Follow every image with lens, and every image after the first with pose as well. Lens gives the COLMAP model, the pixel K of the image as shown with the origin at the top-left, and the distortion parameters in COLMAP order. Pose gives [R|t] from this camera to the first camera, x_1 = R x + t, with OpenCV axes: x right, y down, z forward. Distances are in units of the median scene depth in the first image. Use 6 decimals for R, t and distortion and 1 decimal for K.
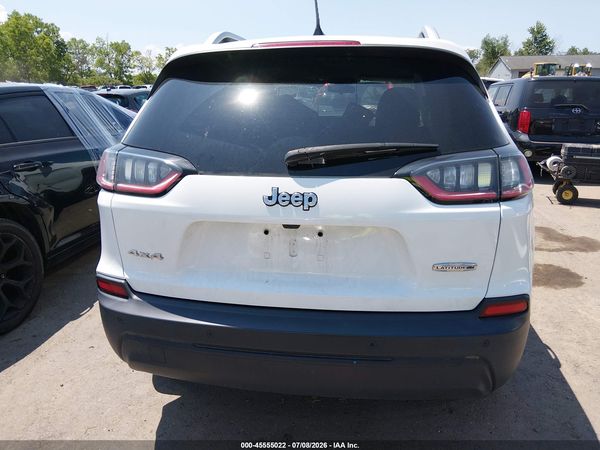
lens RADIAL K [[457.1, 0, 303.3], [0, 457.1, 224.4], [0, 0, 1]] dist [0.052011, -0.077106]
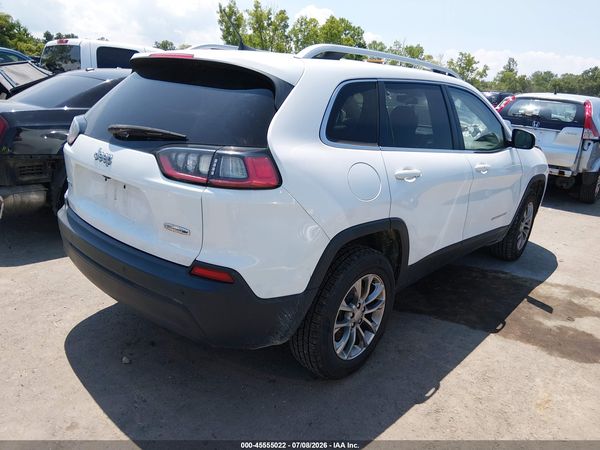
lens RADIAL K [[457.1, 0, 297.8], [0, 457.1, 223.1], [0, 0, 1]] dist [0.052011, -0.077106]
pose [[0.829824, 0.227076, -0.509734, 1.145297], [-0.232524, 0.971087, 0.054061, -0.067269], [0.507272, 0.073664, 0.858632, 0.044325]]
